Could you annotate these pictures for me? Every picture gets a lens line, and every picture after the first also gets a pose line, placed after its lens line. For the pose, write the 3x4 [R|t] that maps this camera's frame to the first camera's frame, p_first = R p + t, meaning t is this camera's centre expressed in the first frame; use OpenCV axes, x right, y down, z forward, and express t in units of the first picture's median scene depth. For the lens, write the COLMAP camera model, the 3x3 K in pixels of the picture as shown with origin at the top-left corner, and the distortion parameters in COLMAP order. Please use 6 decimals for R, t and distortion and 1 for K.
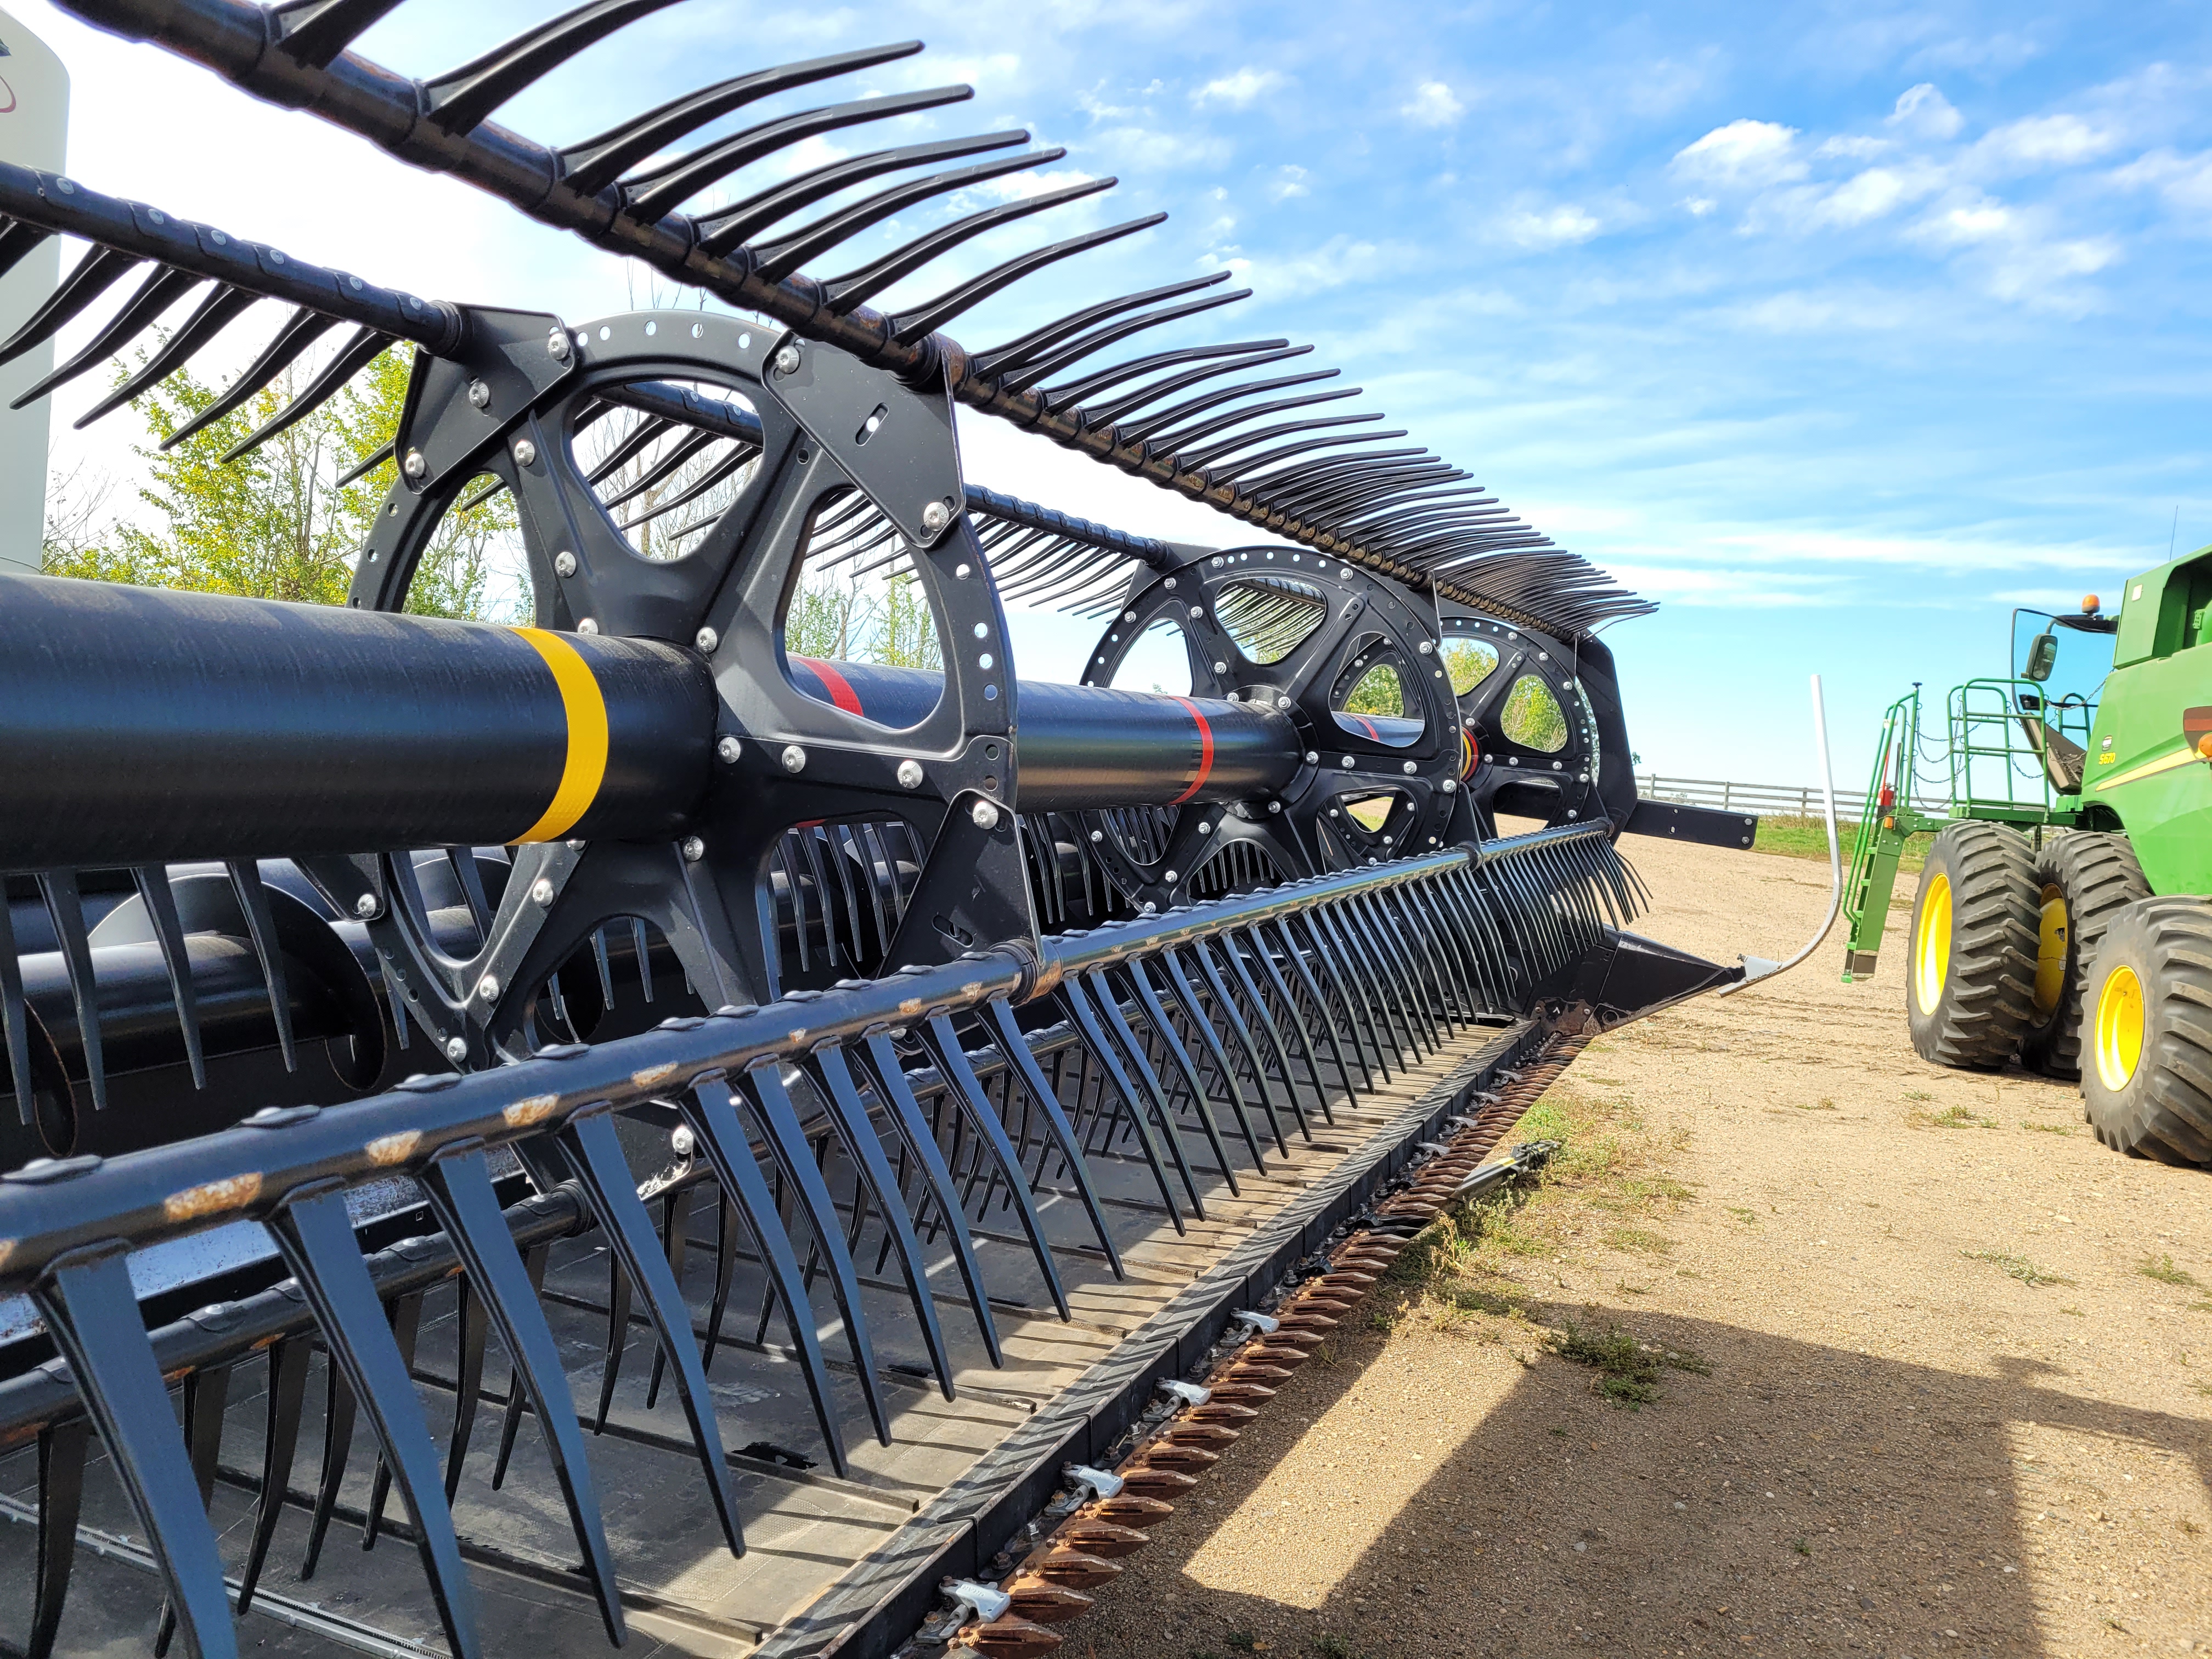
lens RADIAL K [[1673.1, 0, 1105.1], [0, 1673.1, 805.1], [0, 0, 1]] dist [0.054872, -0.038196]
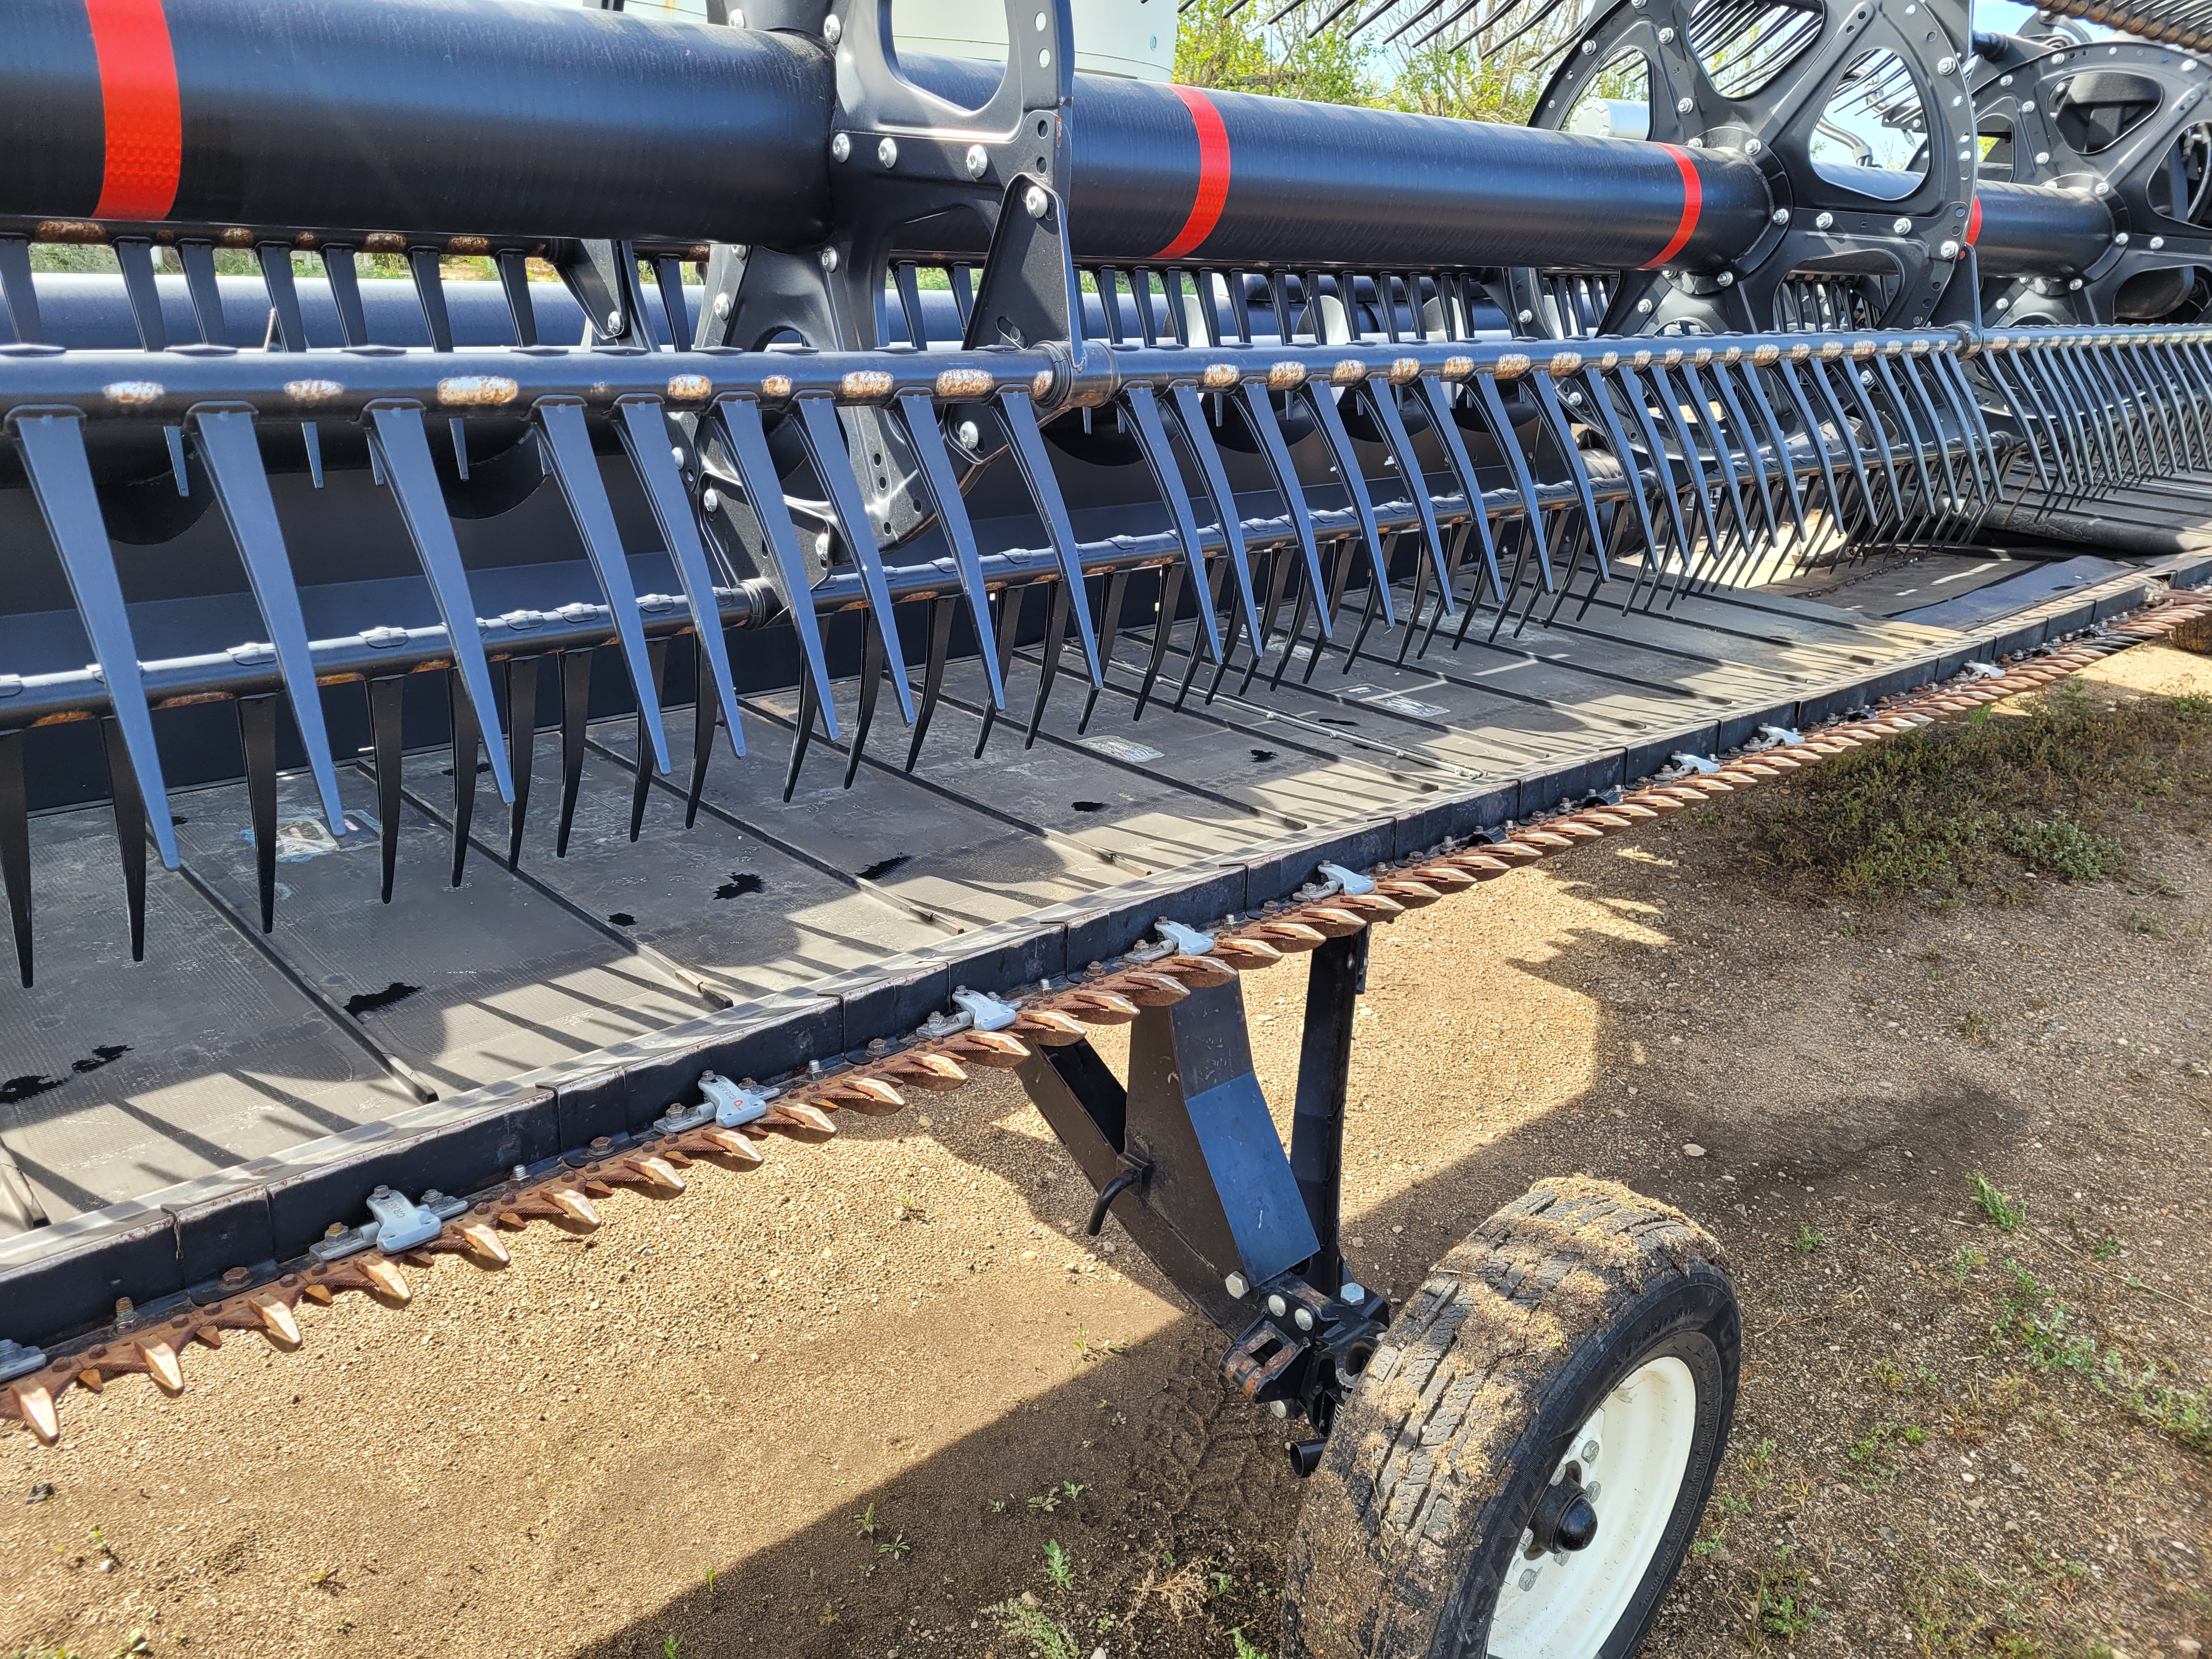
lens RADIAL K [[1661.0, 0, 1018.4], [0, 1661.0, 829.4], [0, 0, 1]] dist [-0.003564, -0.002405]
pose [[0.910063, 0.131460, -0.393070, 0.146159], [-0.014382, 0.957812, 0.287036, 0.033298], [0.414221, -0.255568, 0.873559, 0.042512]]
